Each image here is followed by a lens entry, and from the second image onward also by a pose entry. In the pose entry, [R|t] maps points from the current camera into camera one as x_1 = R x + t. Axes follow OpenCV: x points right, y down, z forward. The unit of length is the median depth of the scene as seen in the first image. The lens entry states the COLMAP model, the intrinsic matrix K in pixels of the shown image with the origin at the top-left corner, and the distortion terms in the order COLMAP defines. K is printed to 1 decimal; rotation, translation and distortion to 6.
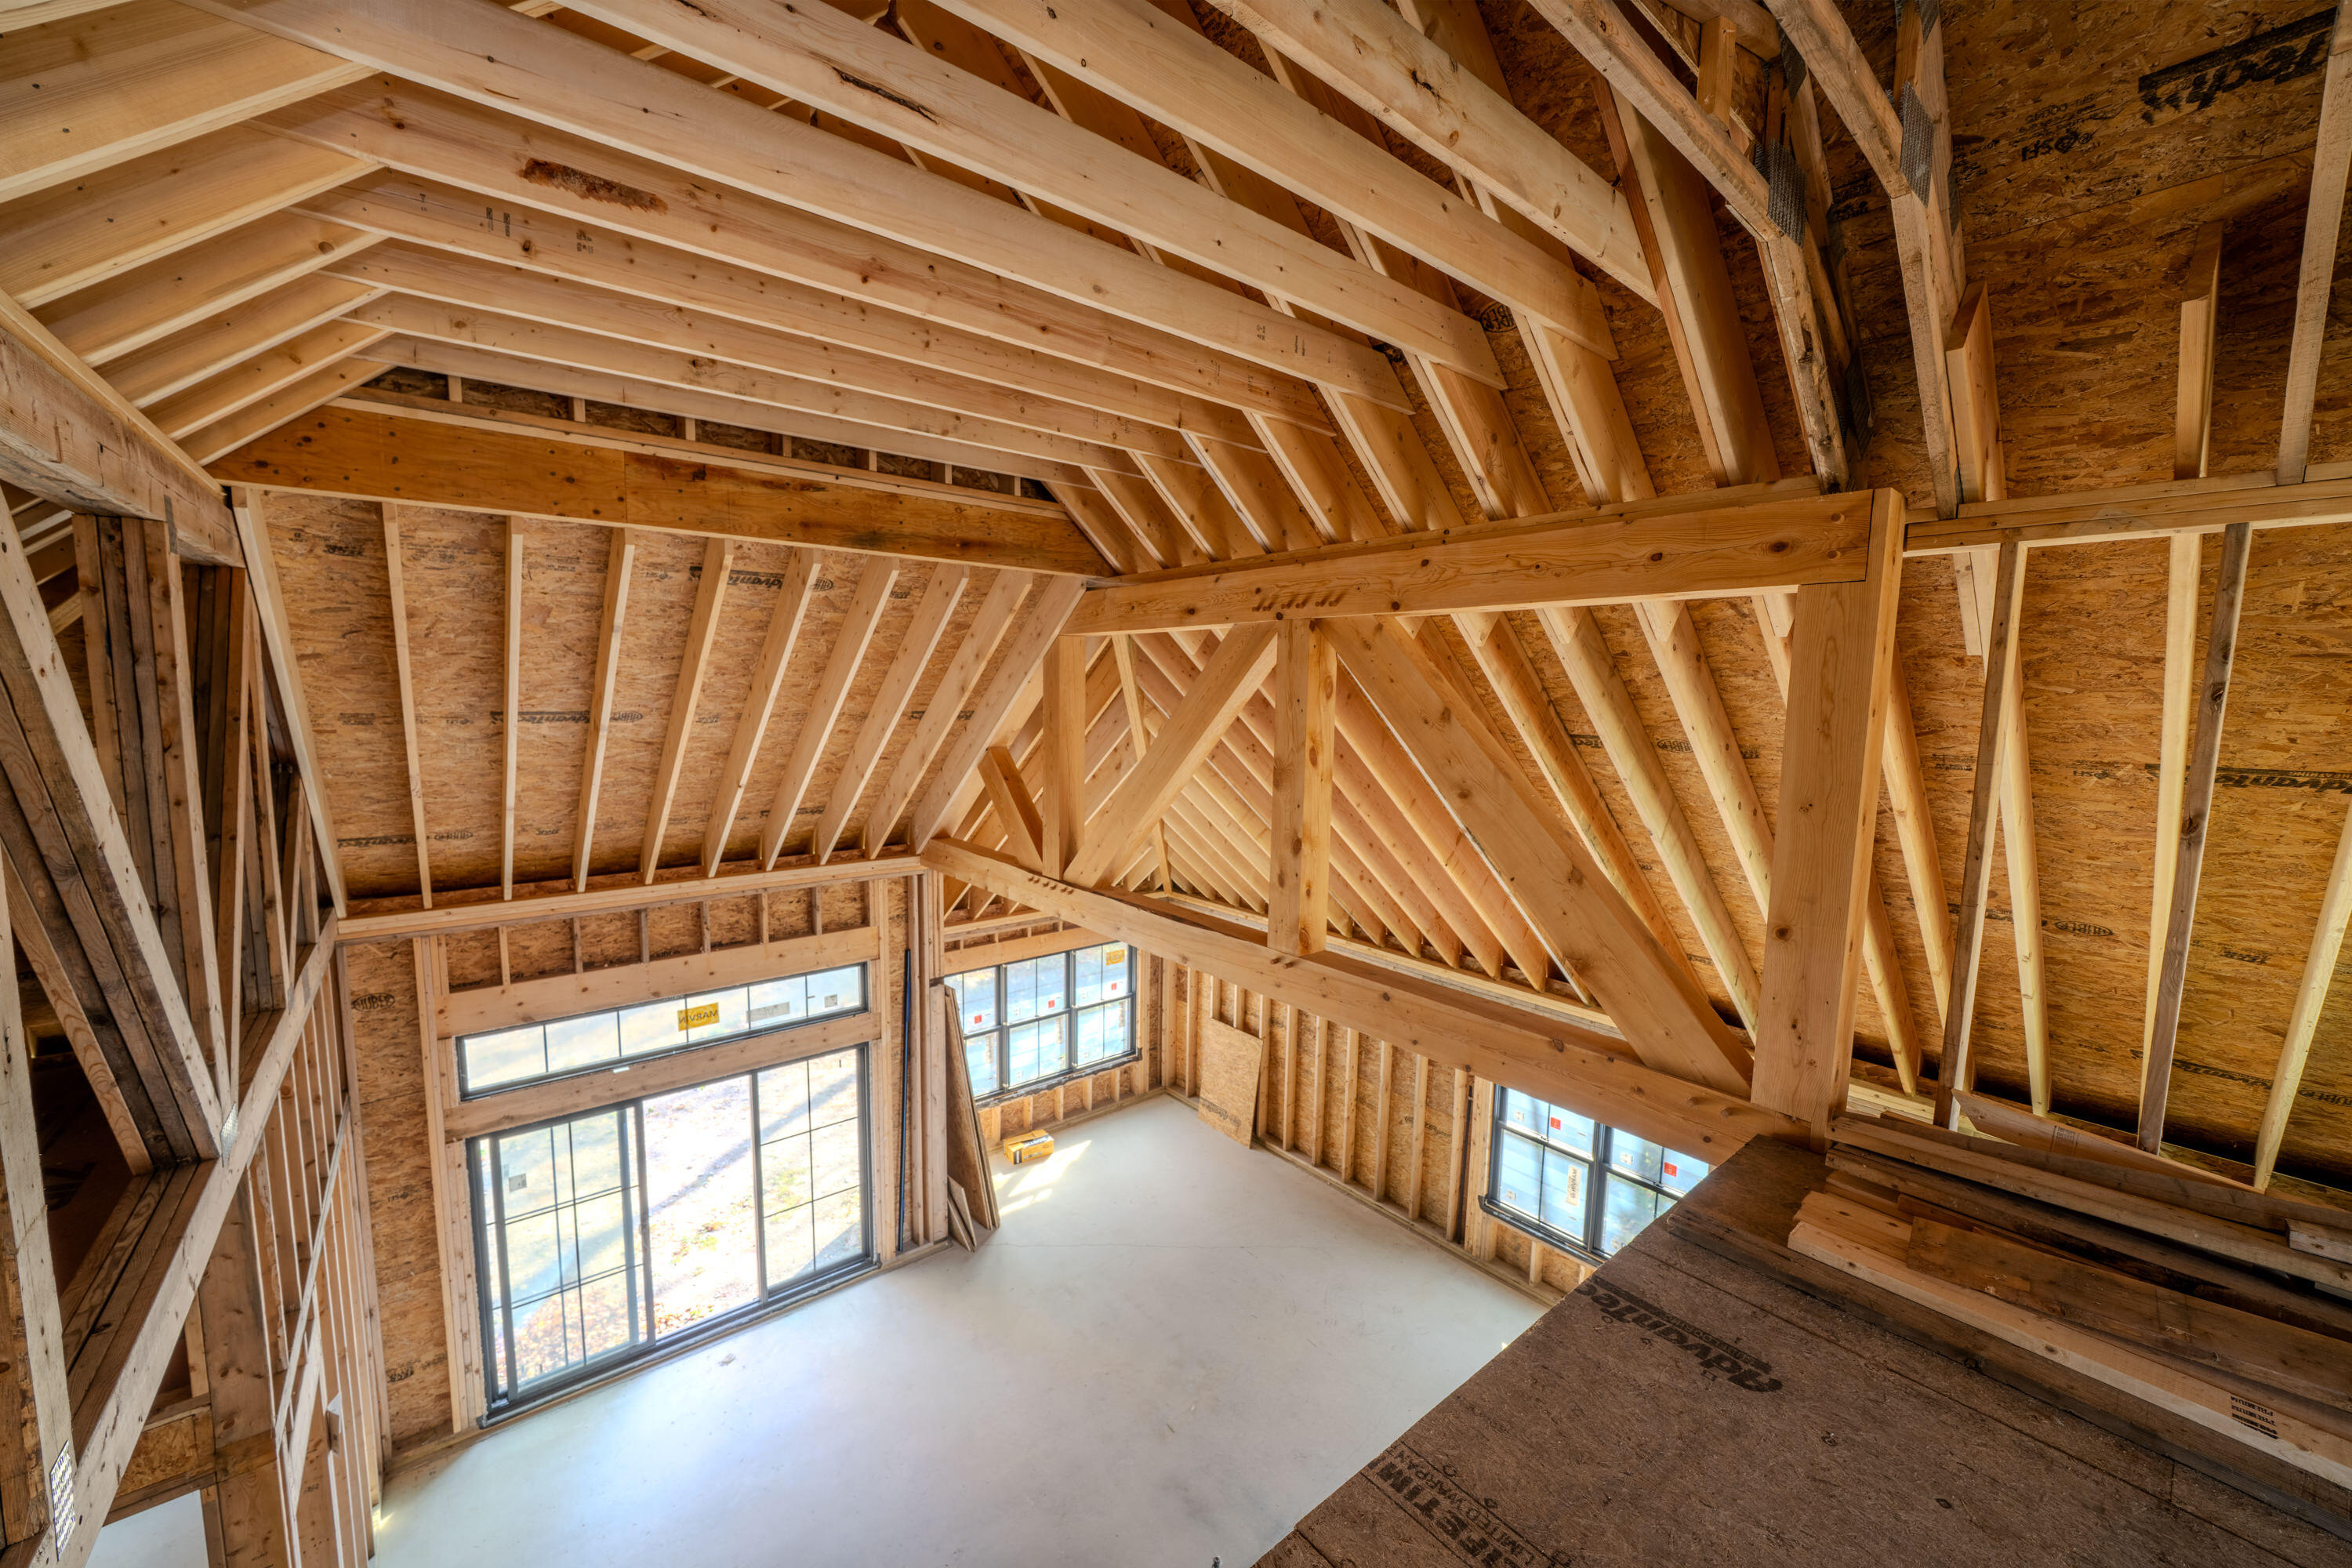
lens RADIAL K [[880.1, 0, 1133.3], [0, 880.1, 782.5], [0, 0, 1]] dist [0.015132, 0.000051]
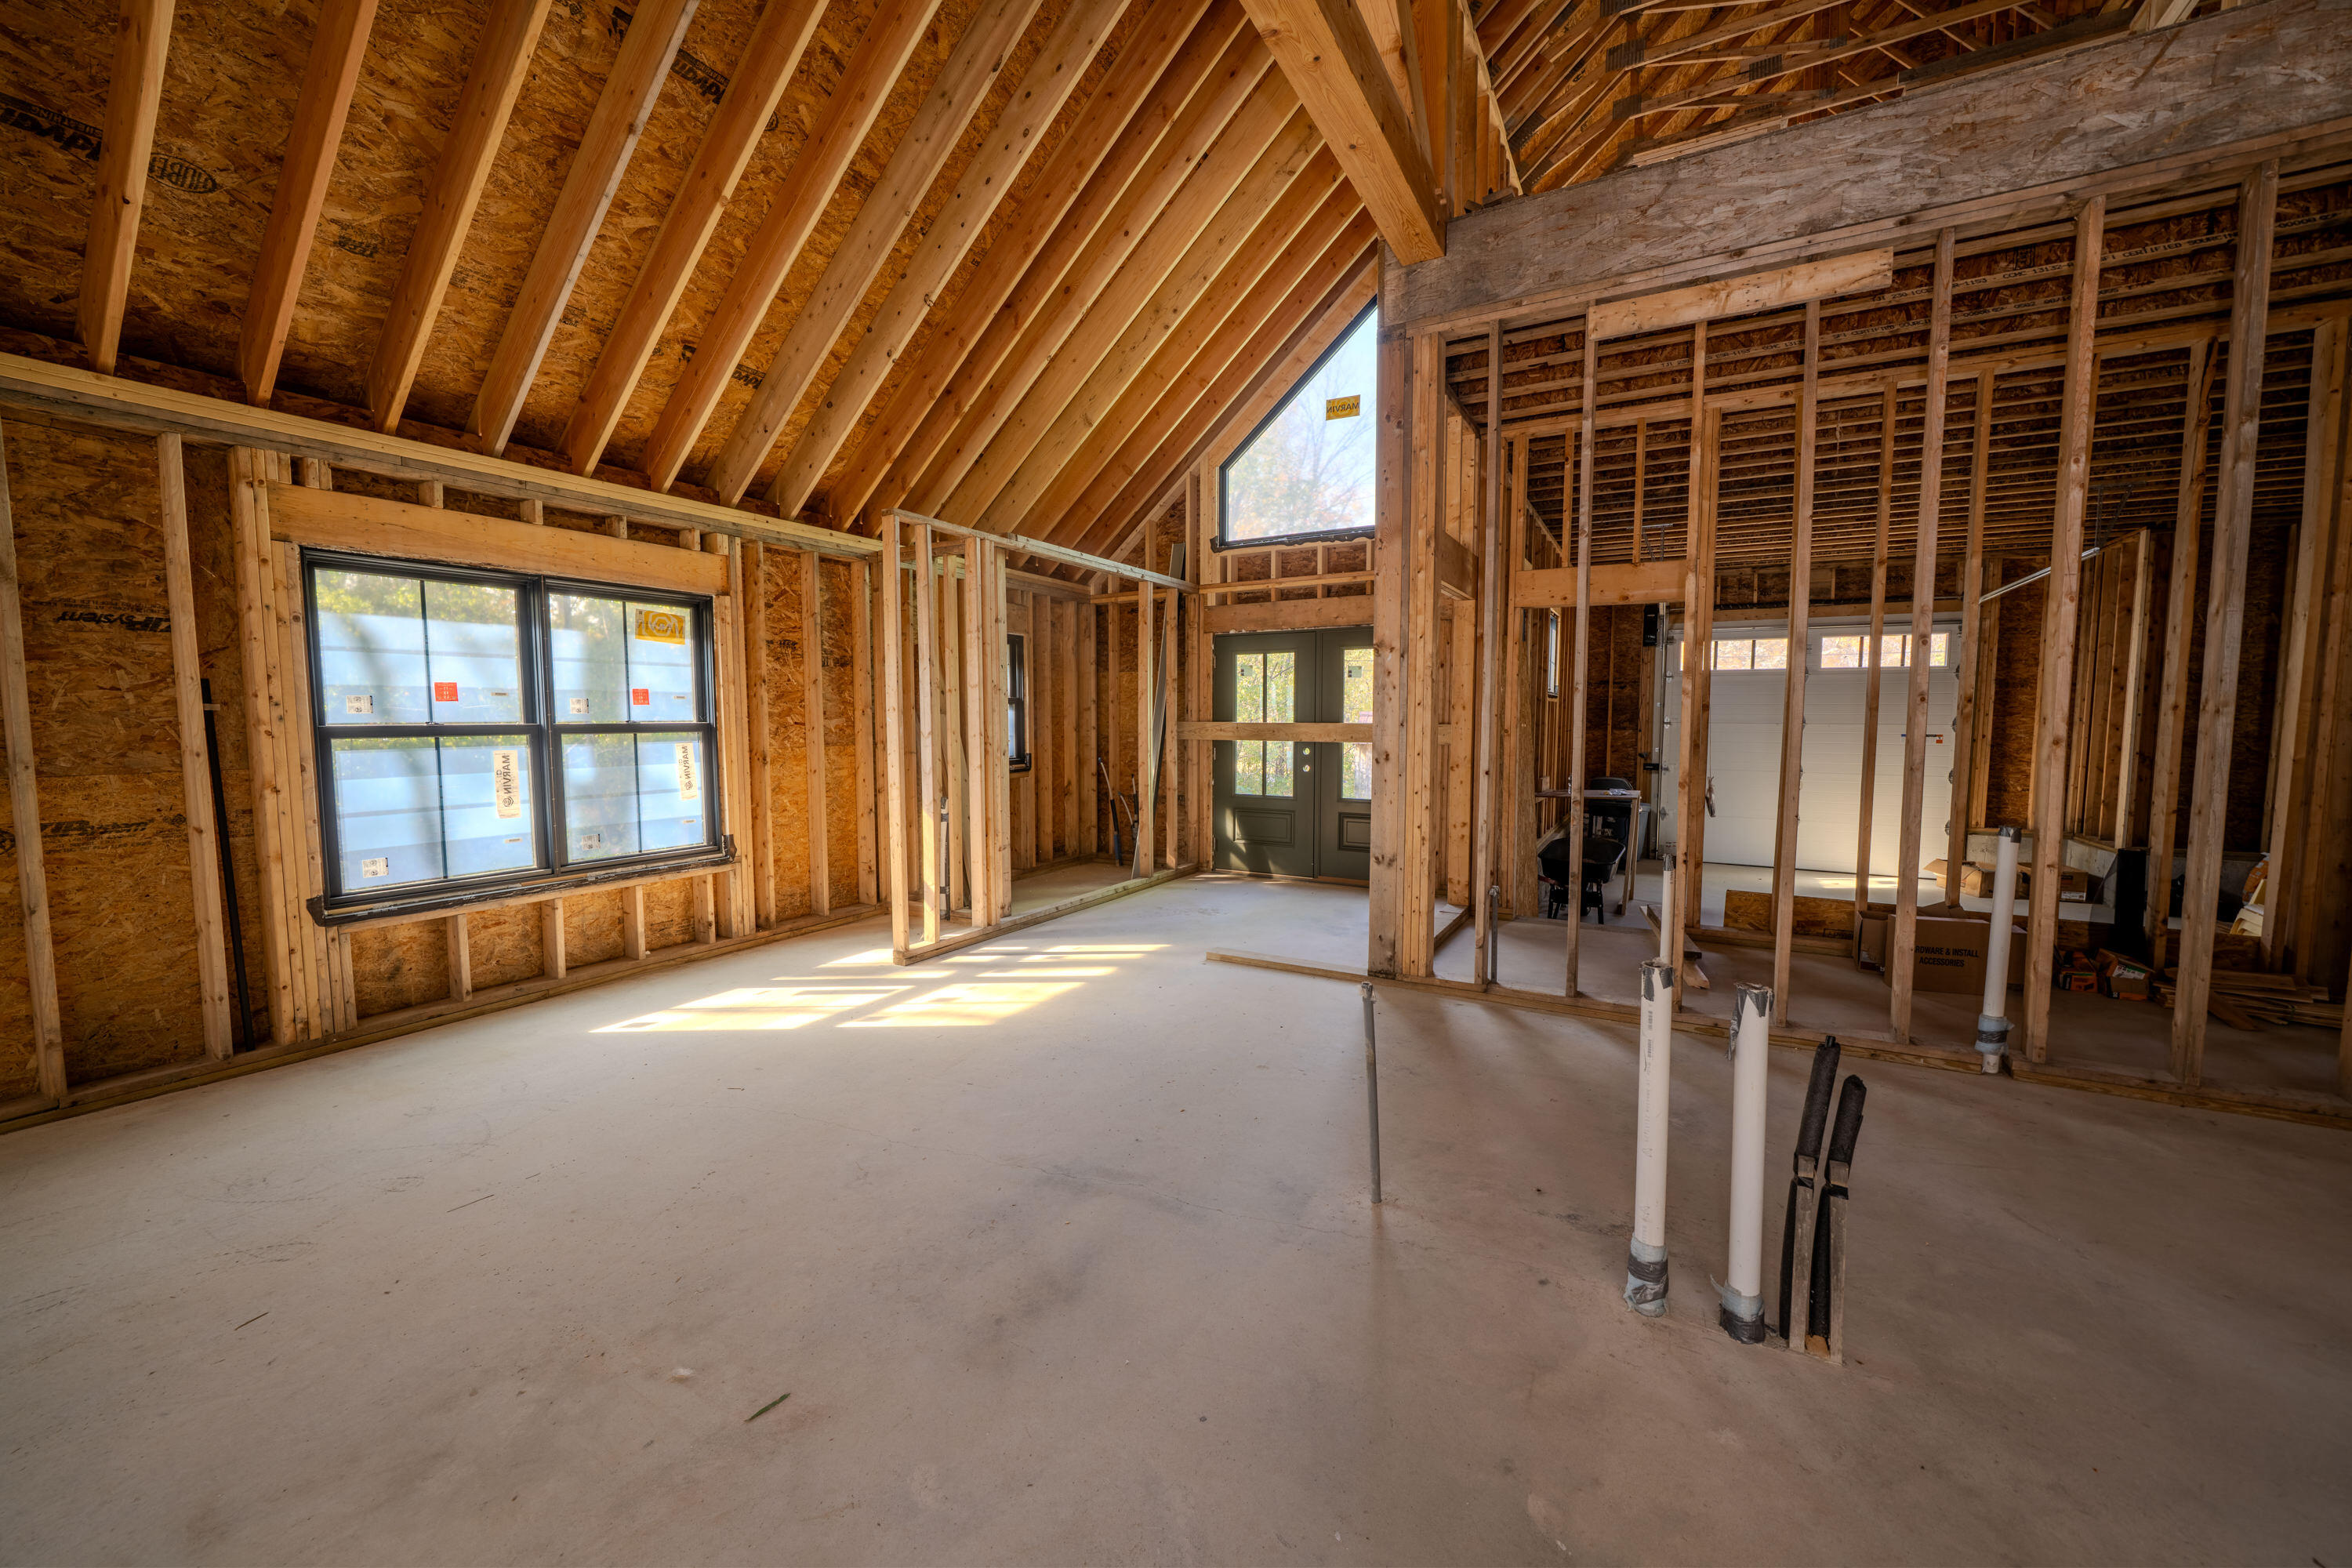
lens RADIAL K [[908.5, 0, 1166.3], [0, 908.5, 785.1], [0, 0, 1]] dist [-0.001794, -0.000026]
pose [[-0.361494, -0.079816, 0.928952, -0.233854], [0.097249, 0.987667, 0.122704, 0.456745], [-0.927289, 0.134696, -0.349273, 0.861625]]
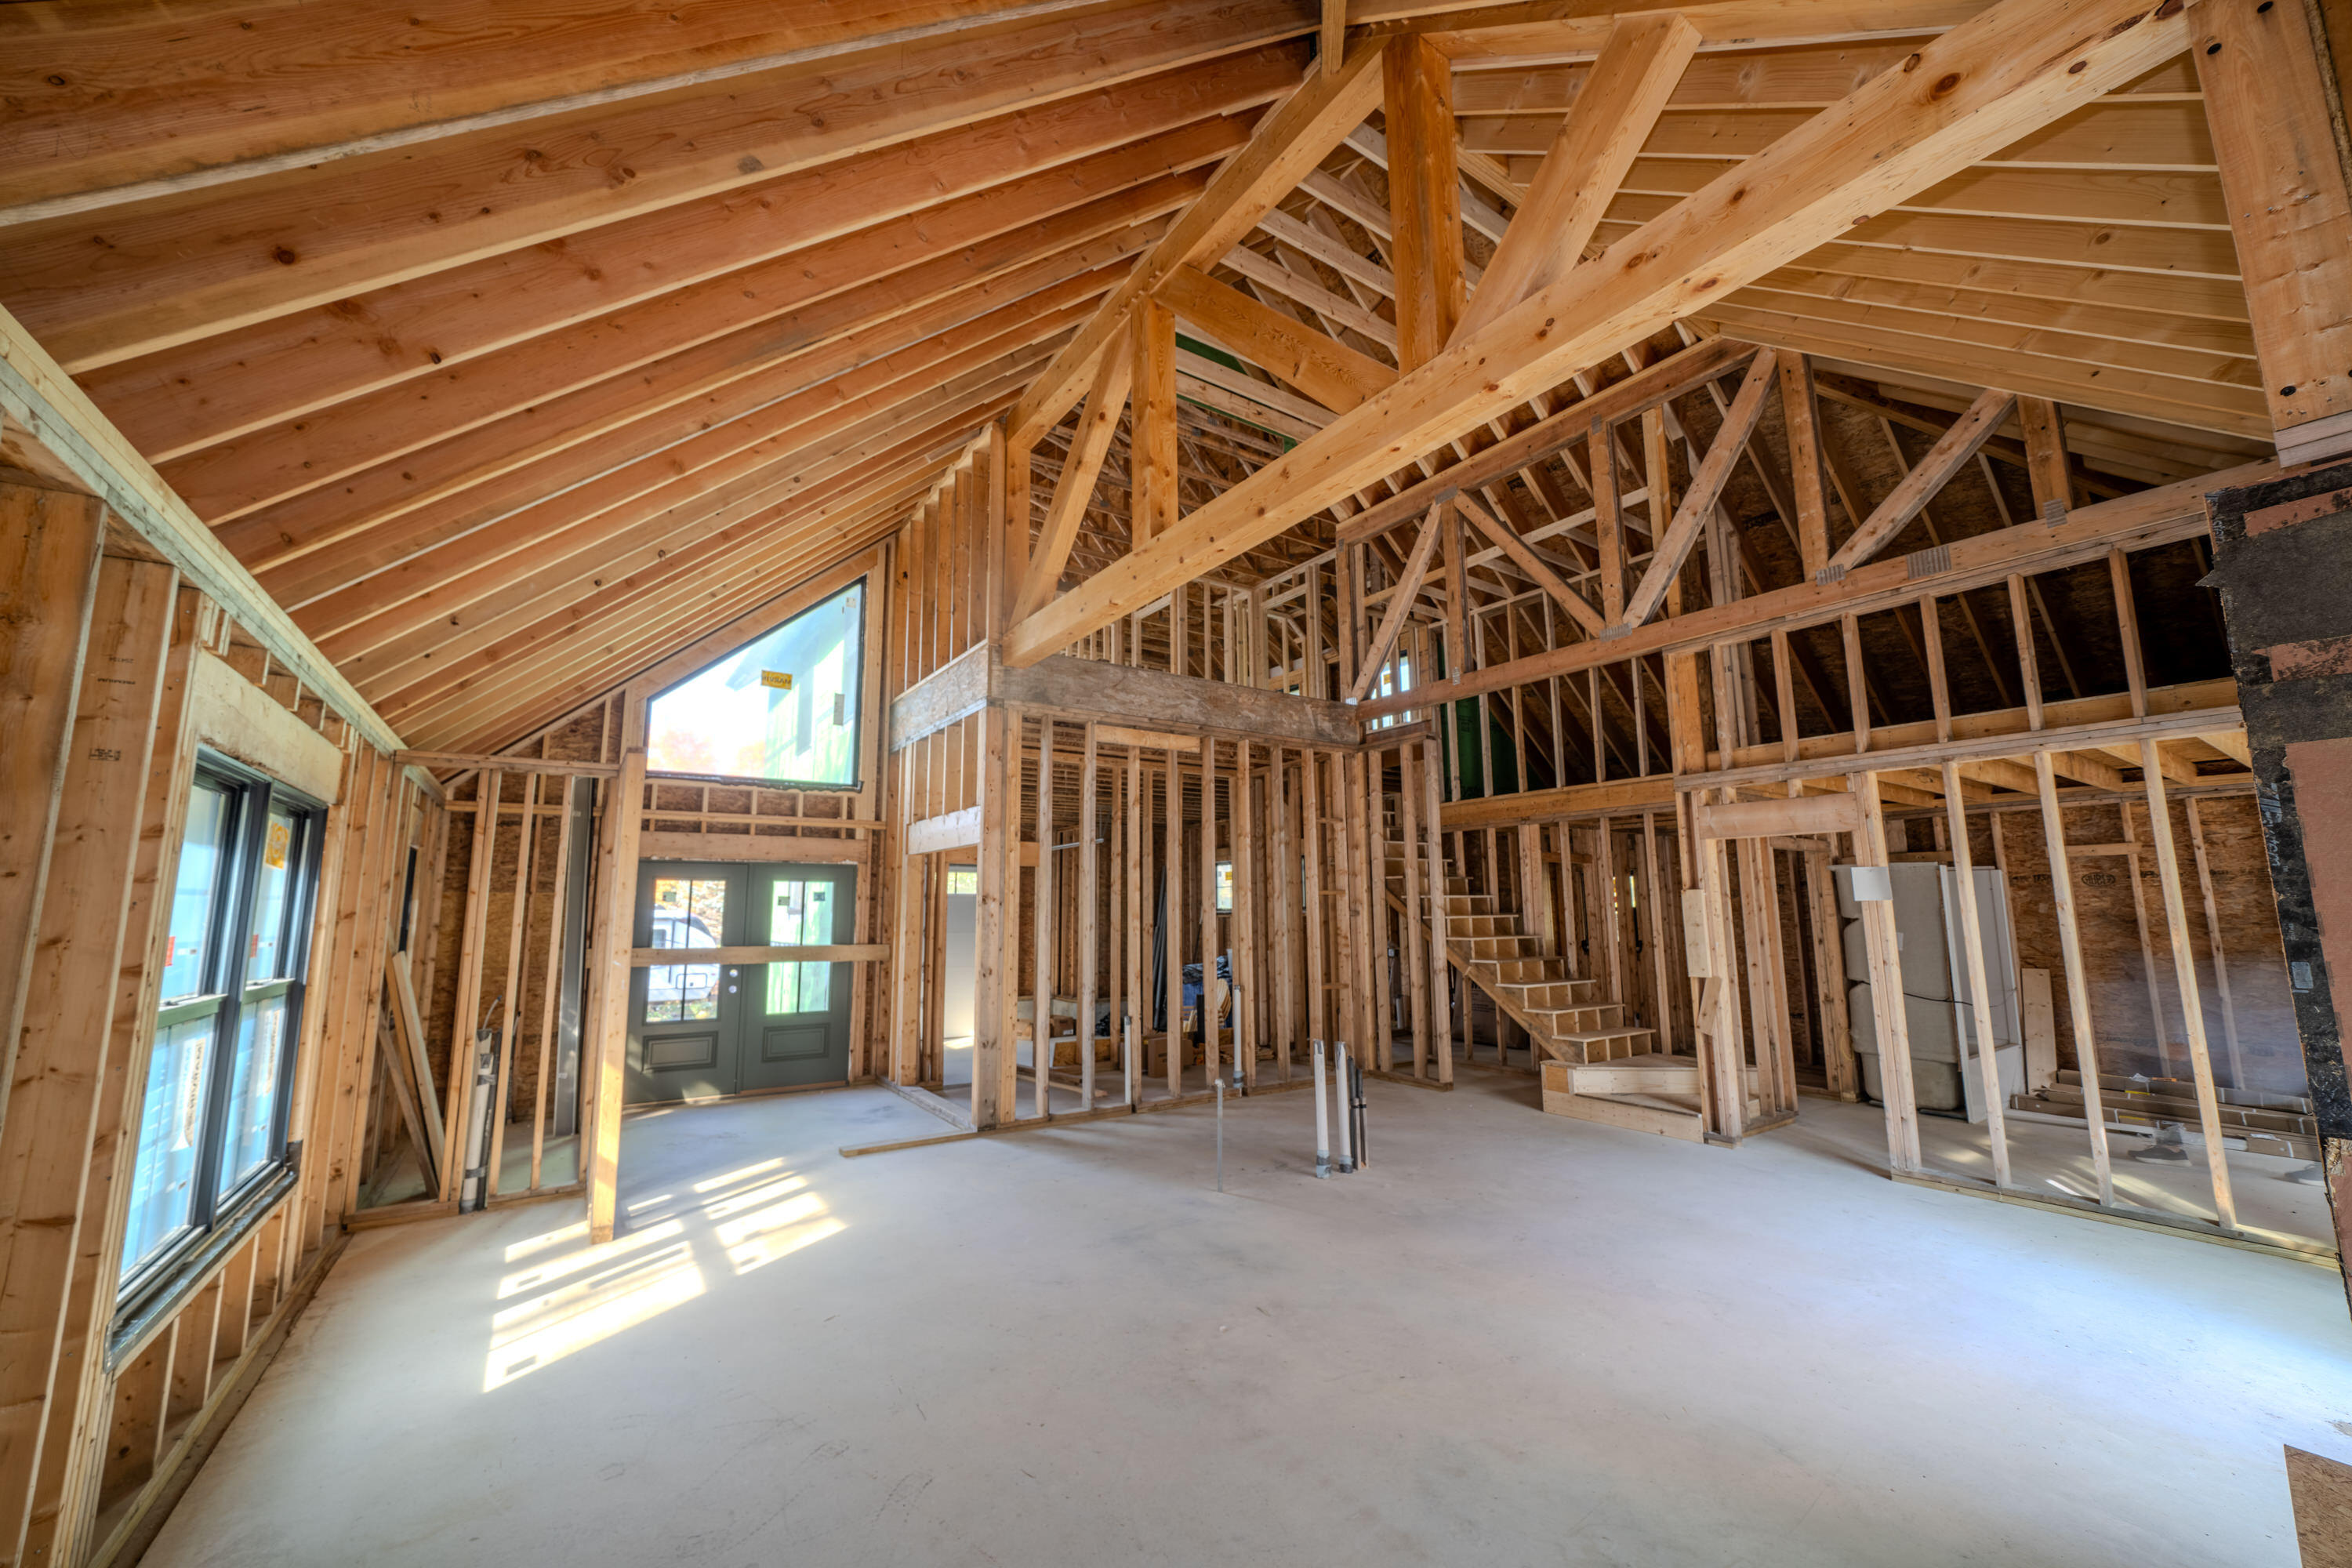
lens RADIAL K [[908.5, 0, 1166.3], [0, 908.5, 785.1], [0, 0, 1]] dist [-0.001794, -0.000026]
pose [[-0.996588, 0.004770, 0.082404, 0.045470], [0.002187, 0.999504, -0.031404, 0.363789], [-0.082513, -0.031116, -0.996104, 1.441507]]
